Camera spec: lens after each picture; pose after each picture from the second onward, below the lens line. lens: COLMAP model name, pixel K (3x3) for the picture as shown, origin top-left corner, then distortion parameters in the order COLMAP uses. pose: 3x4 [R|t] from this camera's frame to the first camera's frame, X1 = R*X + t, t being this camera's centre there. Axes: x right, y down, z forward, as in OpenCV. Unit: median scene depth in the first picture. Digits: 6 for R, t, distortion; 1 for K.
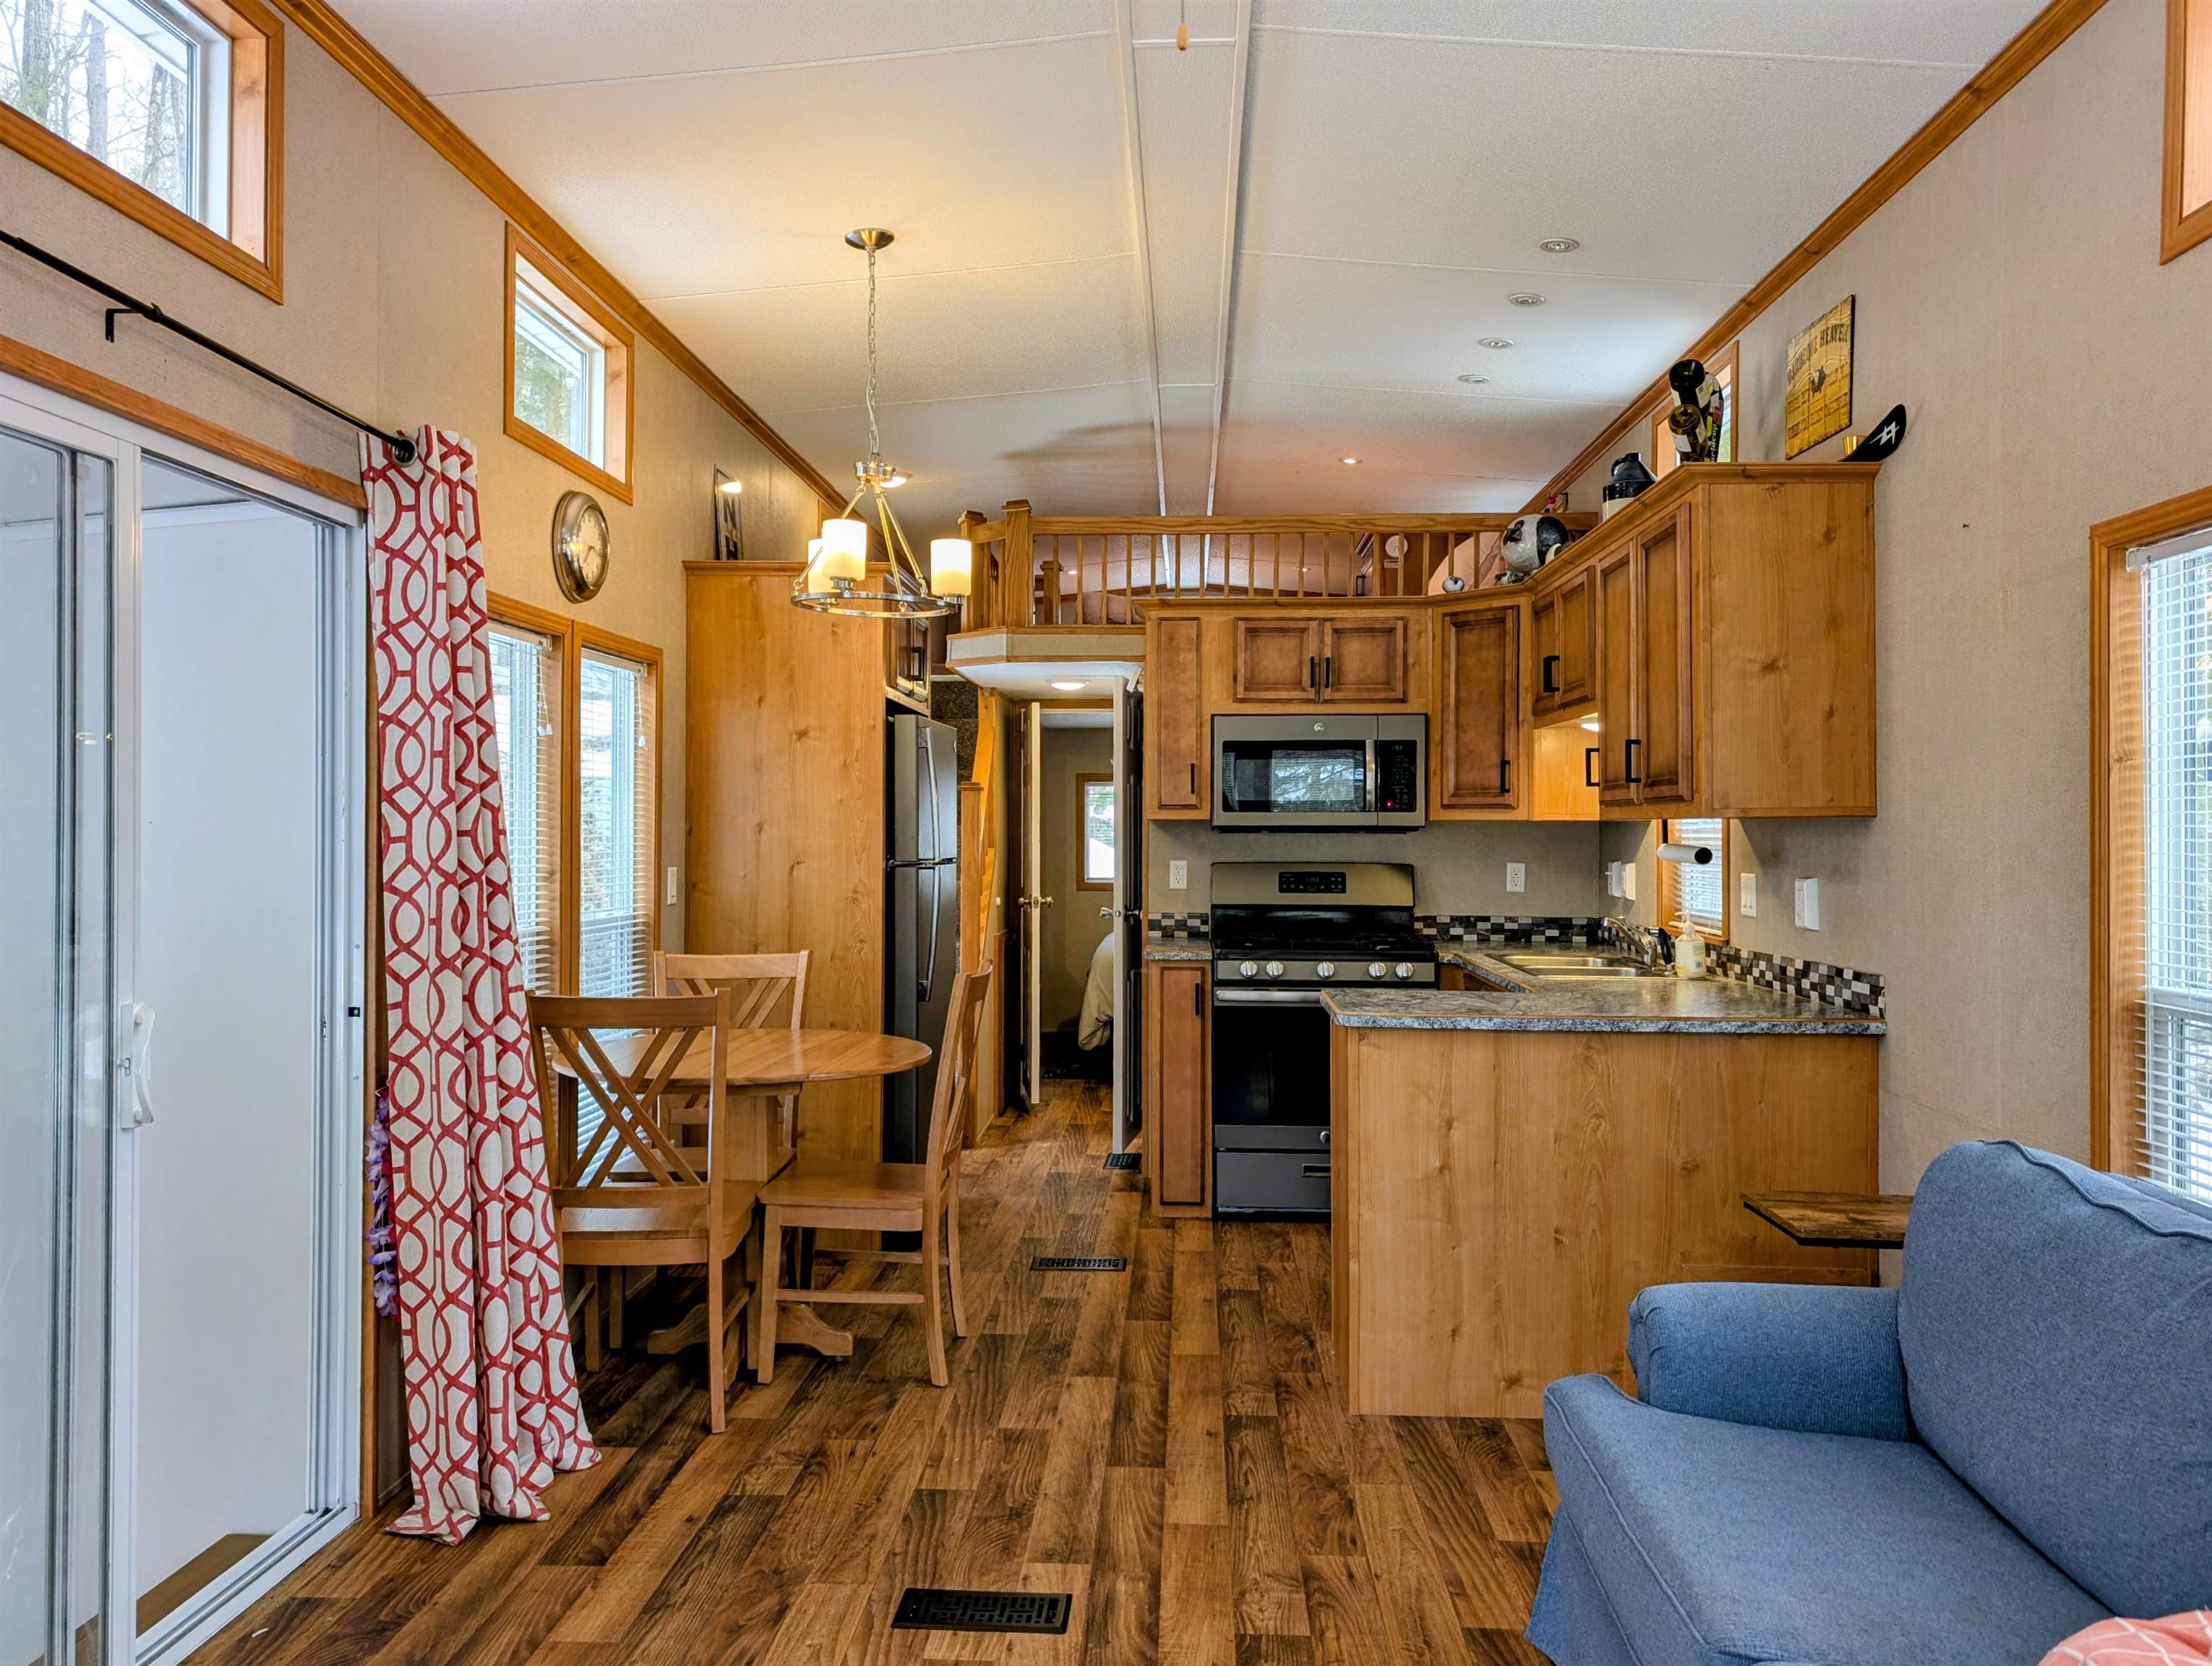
lens RADIAL K [[1610.9, 0, 1095.2], [0, 1610.9, 817.3], [0, 0, 1]] dist [0.081709, -0.142589]
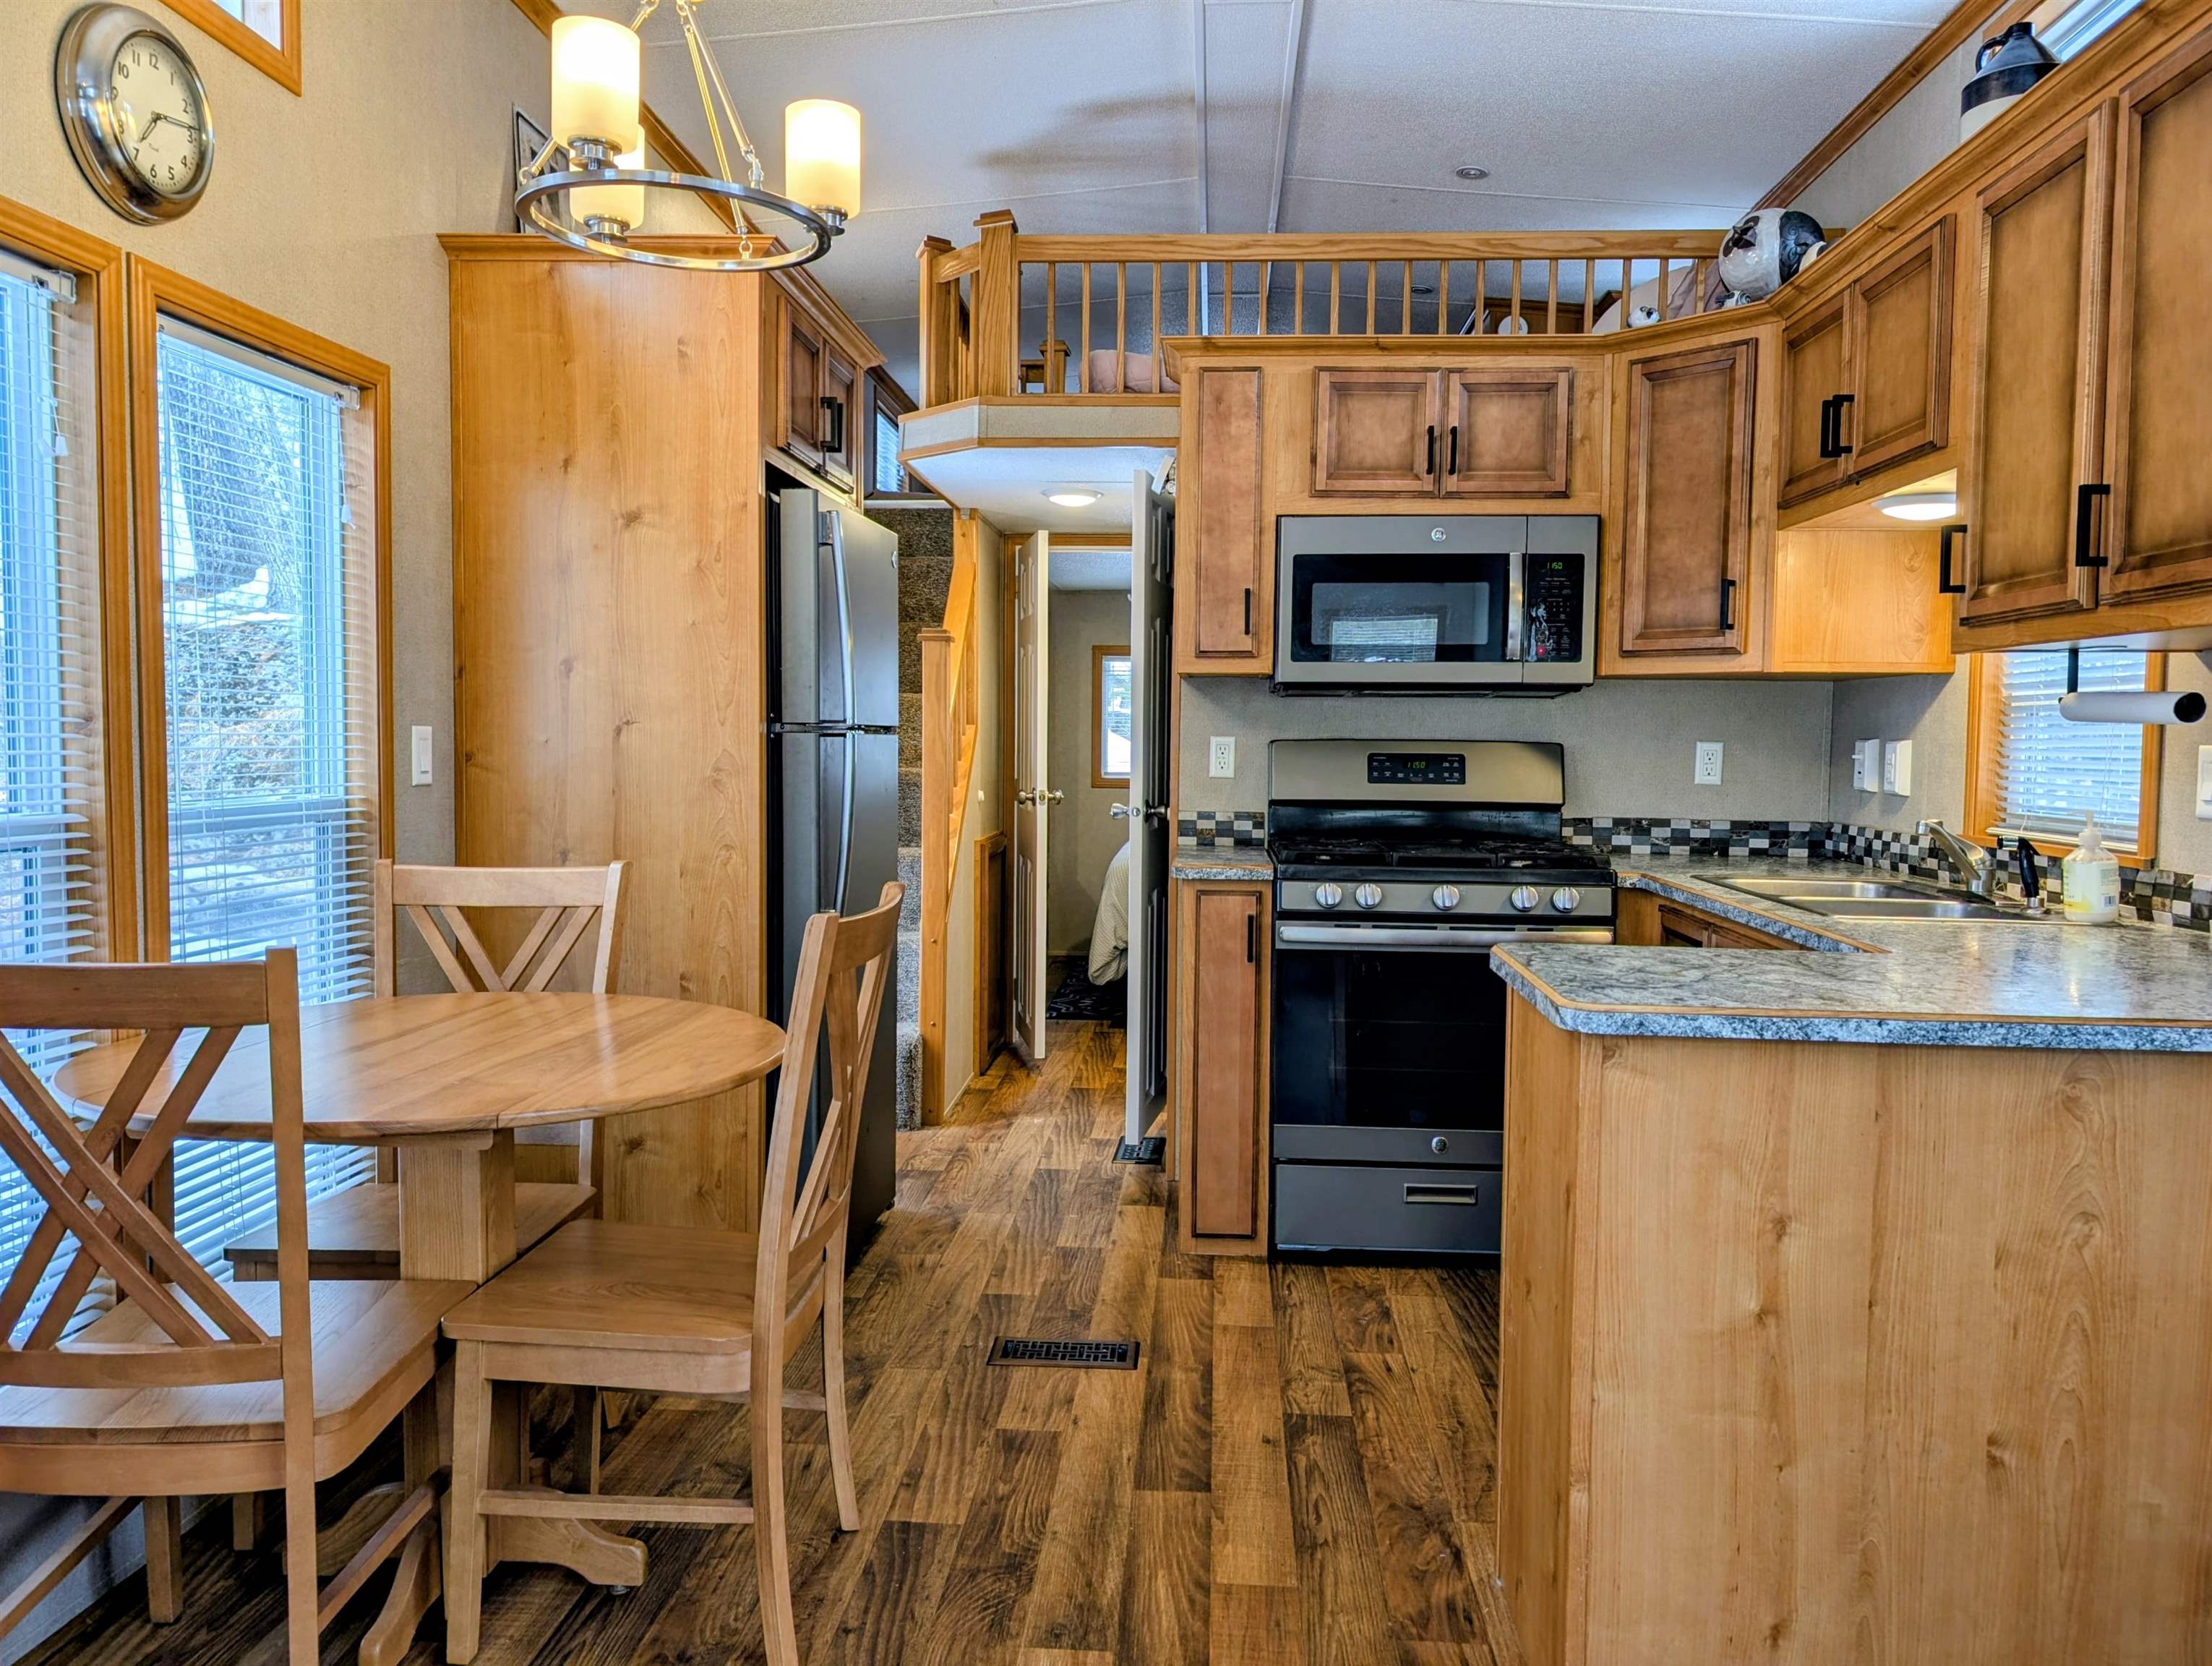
lens RADIAL K [[1593.3, 0, 1116.2], [0, 1593.3, 827.1], [0, 0, 1]] dist [0.037711, -0.031929]
pose [[0.999939, 0.009678, -0.005255, 0.012630], [-0.009316, 0.997838, 0.065063, 0.029502], [0.005874, -0.065010, 0.997867, 0.416581]]
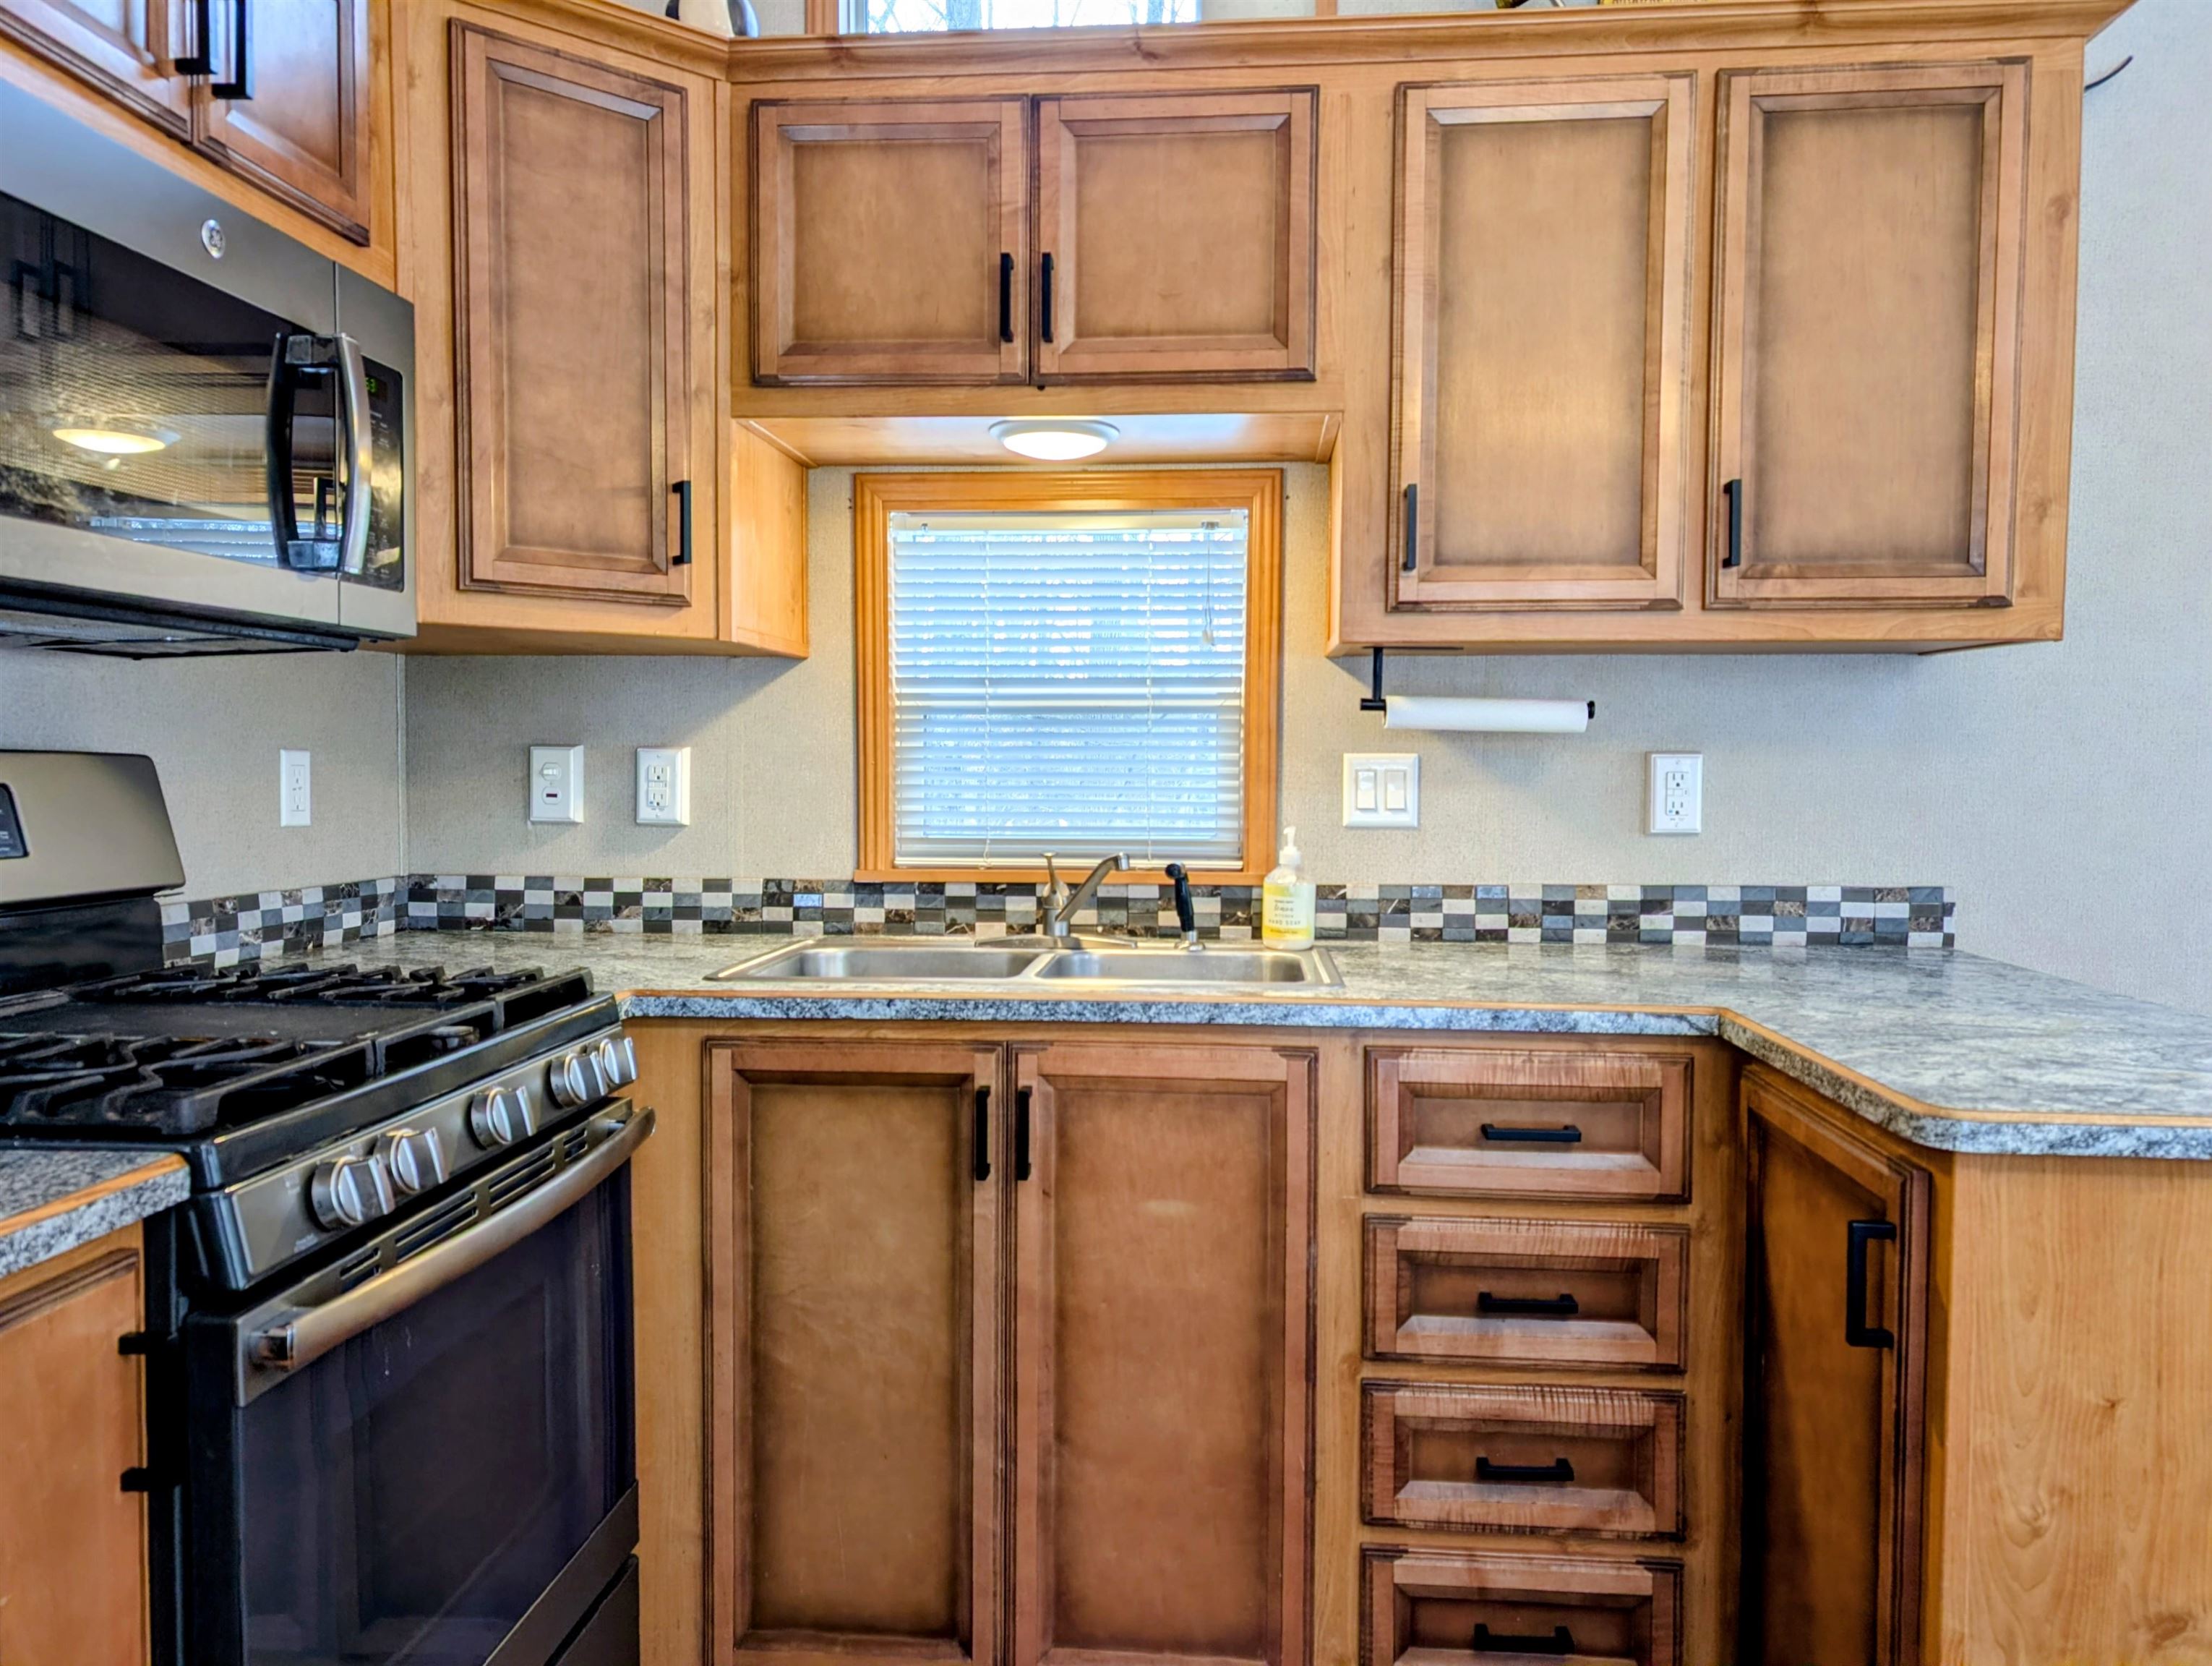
lens RADIAL K [[1579.7, 0, 1111.2], [0, 1579.7, 821.3], [0, 0, 1]] dist [0.033967, -0.022269]
pose [[0.024041, -0.042344, 0.998814, -0.158118], [-0.011259, 0.999028, 0.042624, 0.035453], [-0.999648, -0.012270, 0.023541, 1.061459]]
